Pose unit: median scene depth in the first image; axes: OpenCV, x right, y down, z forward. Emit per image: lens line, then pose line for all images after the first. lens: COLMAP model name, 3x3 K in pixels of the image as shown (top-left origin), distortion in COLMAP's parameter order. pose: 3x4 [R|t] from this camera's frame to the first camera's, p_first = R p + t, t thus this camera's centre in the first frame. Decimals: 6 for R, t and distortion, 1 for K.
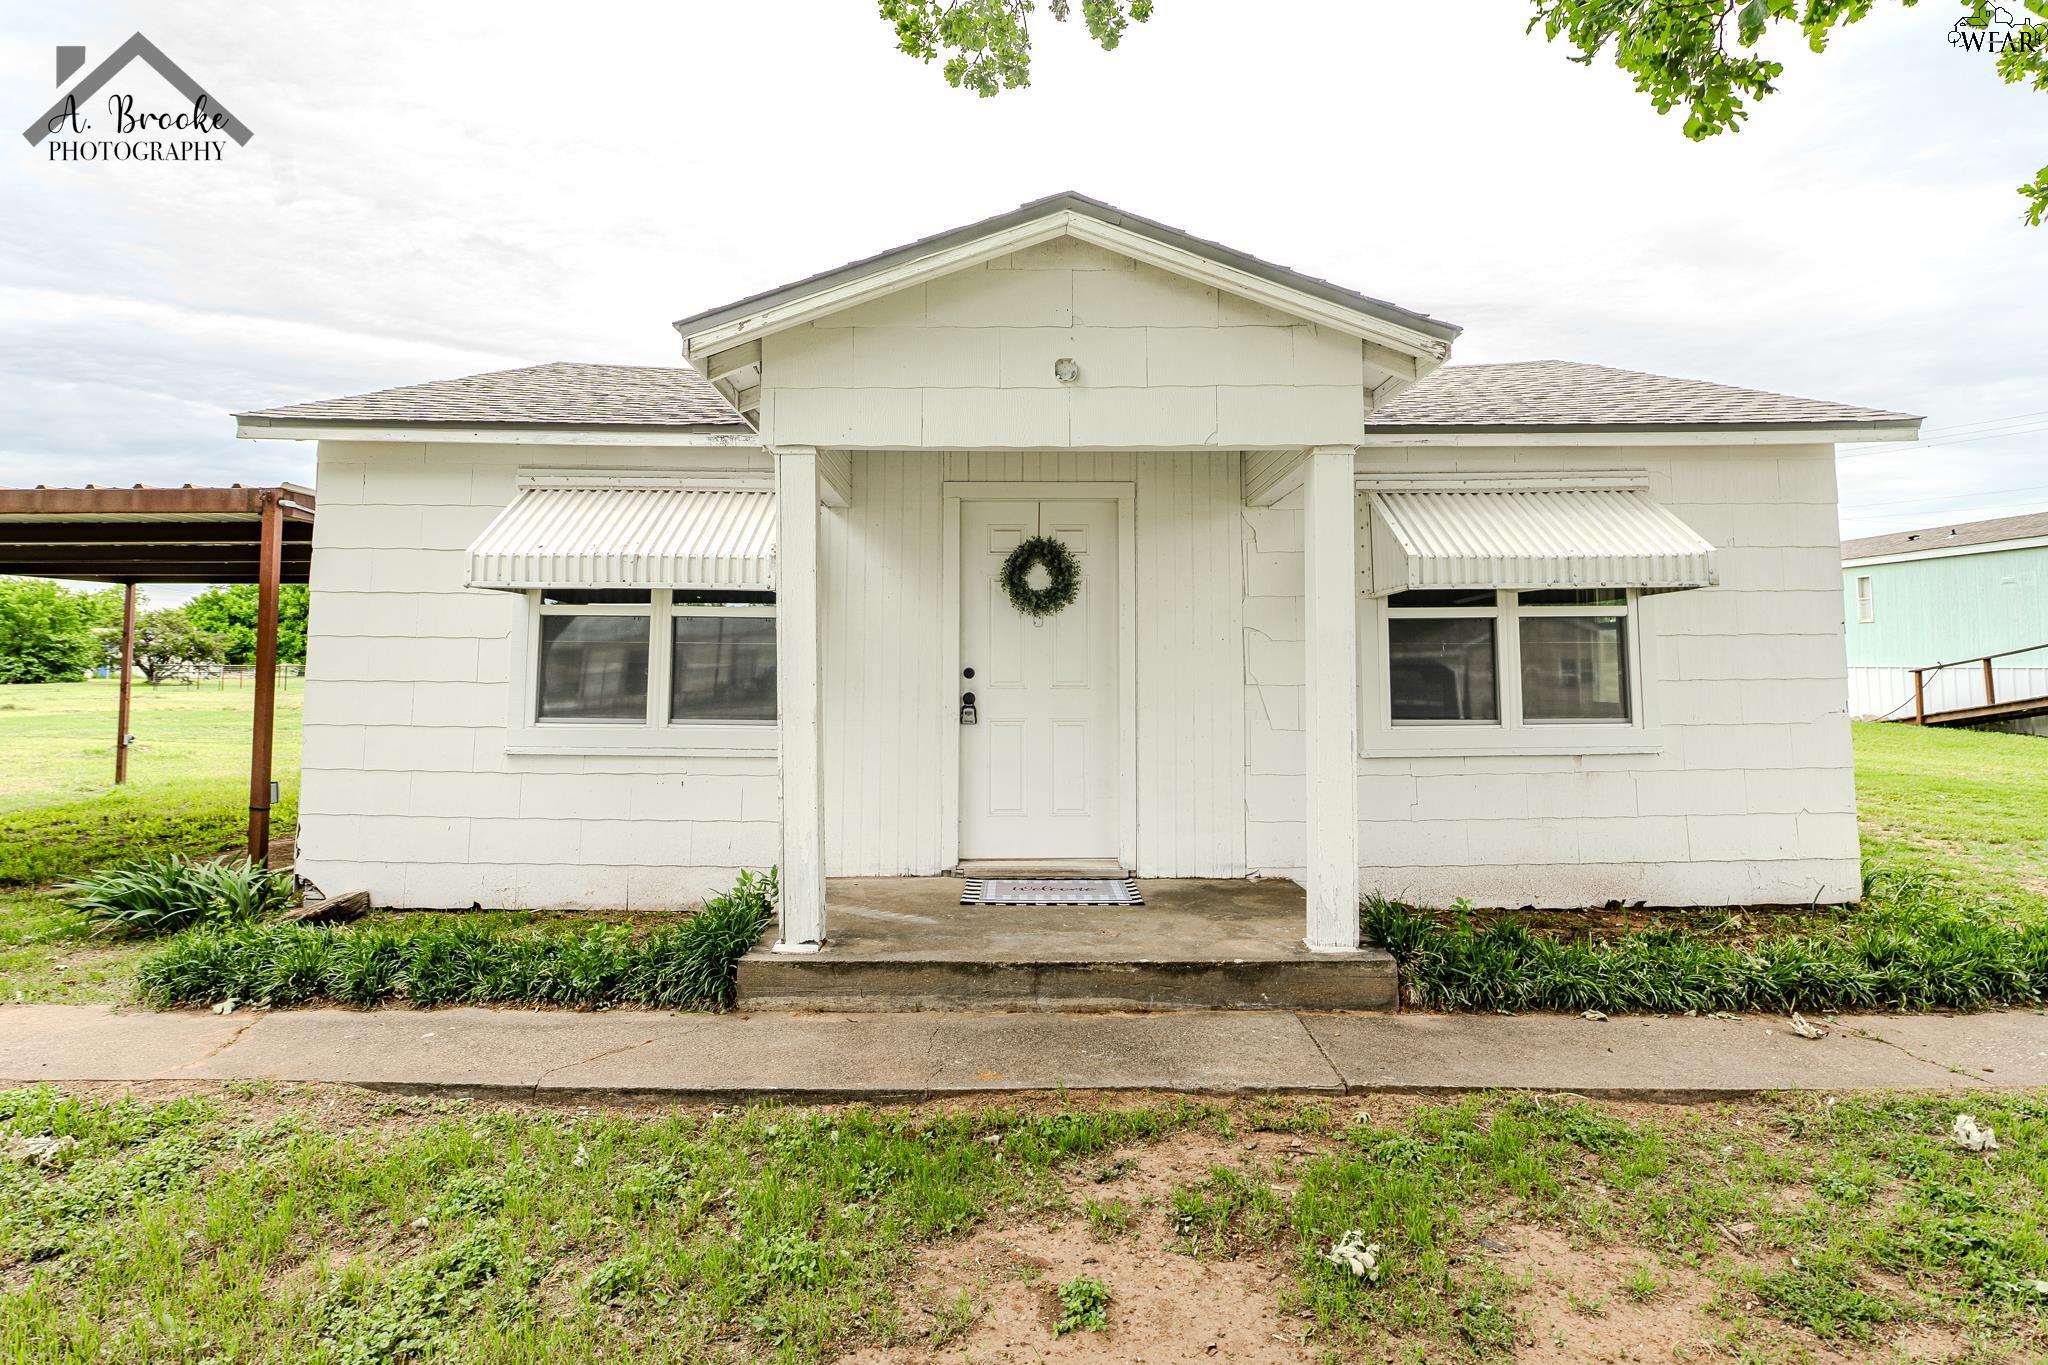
lens RADIAL K [[1100.3, 0, 1015.6], [0, 1100.3, 636.8], [0, 0, 1]] dist [0.000493, -0.000075]
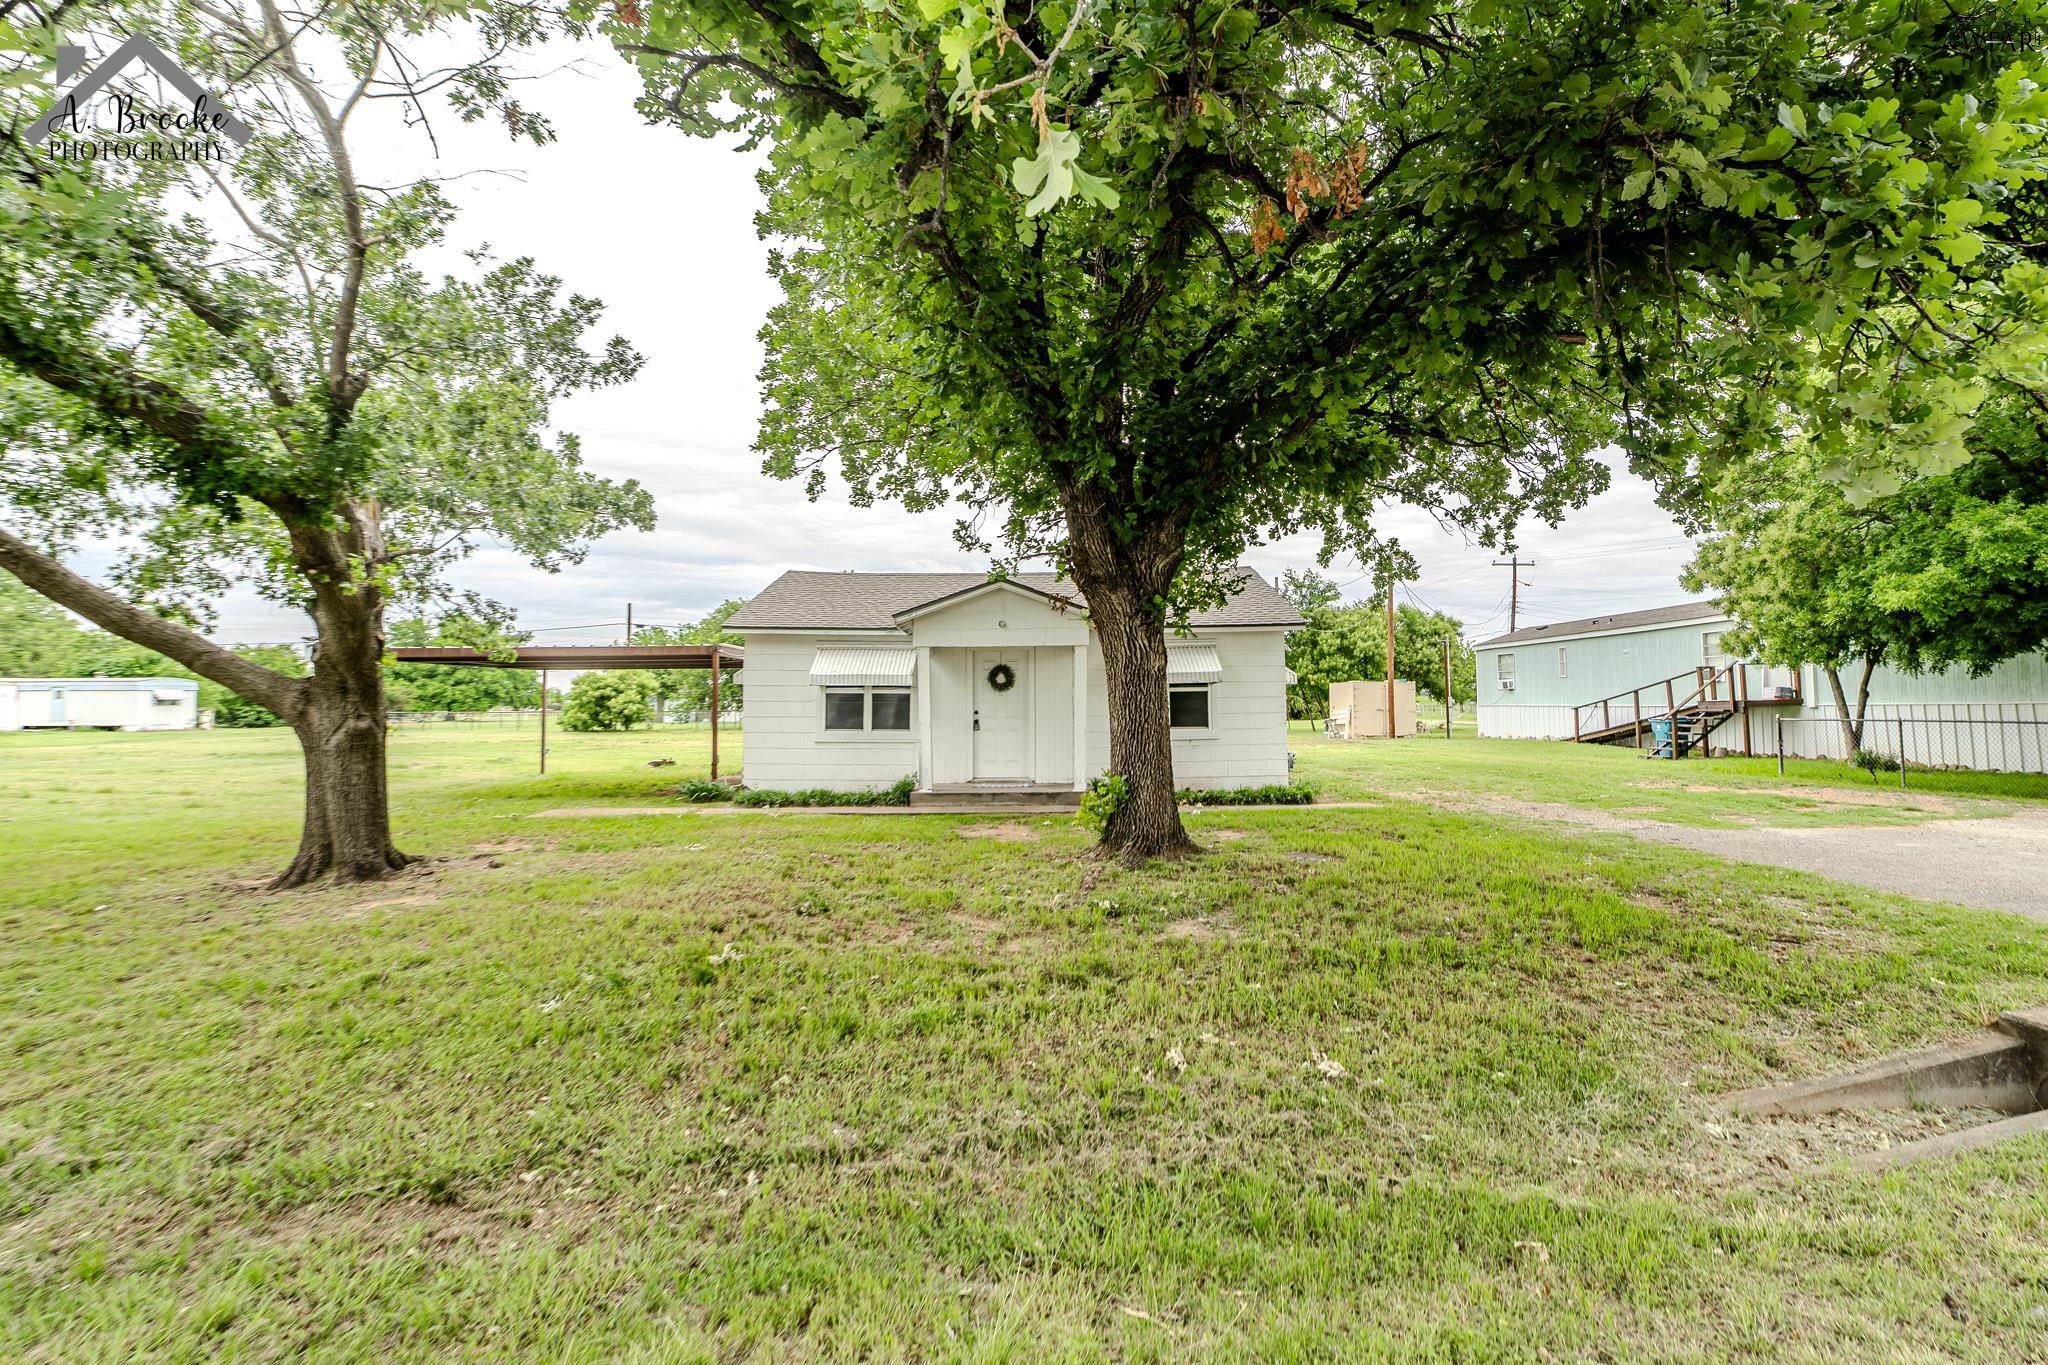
lens RADIAL K [[864.3, 0, 1024.0], [0, 864.3, 682.5], [0, 0, 1]] dist [-0.016391, -0.000081]
pose [[0.999978, -0.006667, -0.000030, 0.083587], [0.006667, 0.999968, -0.004379, -0.034926], [0.000059, 0.004378, 0.999990, -1.263615]]
